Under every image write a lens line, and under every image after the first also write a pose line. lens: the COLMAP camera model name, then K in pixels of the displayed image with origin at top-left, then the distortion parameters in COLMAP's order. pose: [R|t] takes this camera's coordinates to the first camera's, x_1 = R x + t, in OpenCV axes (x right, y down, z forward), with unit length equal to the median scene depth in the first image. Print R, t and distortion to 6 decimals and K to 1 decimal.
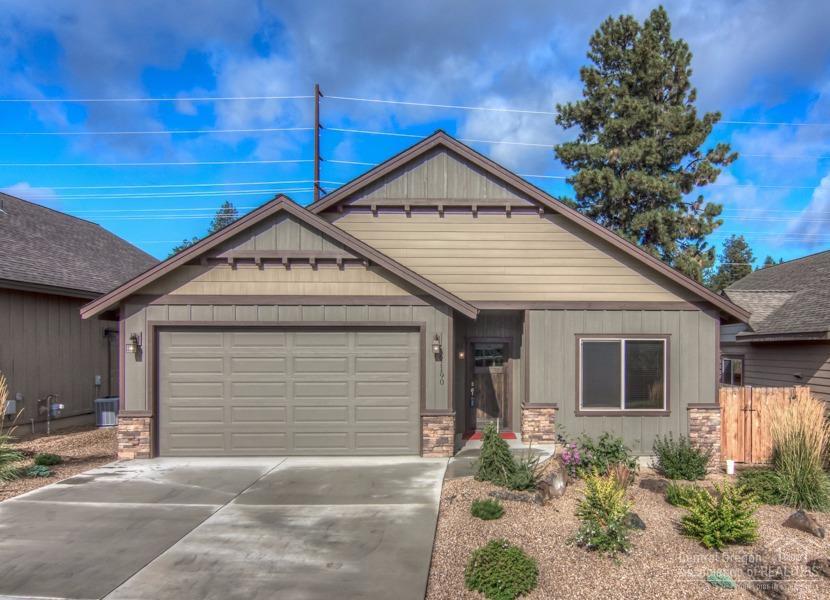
lens RADIAL K [[558.4, 0, 414.2], [0, 558.4, 331.2], [0, 0, 1]] dist [-0.003353, -0.000127]
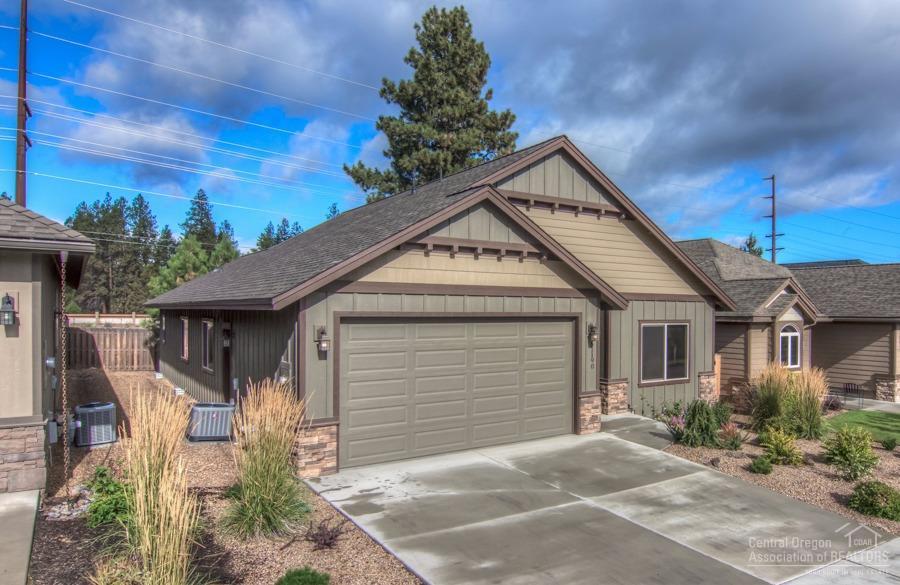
lens RADIAL K [[579.3, 0, 449.6], [0, 579.3, 299.8], [0, 0, 1]] dist [-0.002301, -0.000353]
pose [[0.849702, 0.009370, 0.527179, -0.790380], [-0.014273, 0.999884, 0.005234, -0.043533], [-0.527069, -0.011972, 0.849738, 0.159009]]
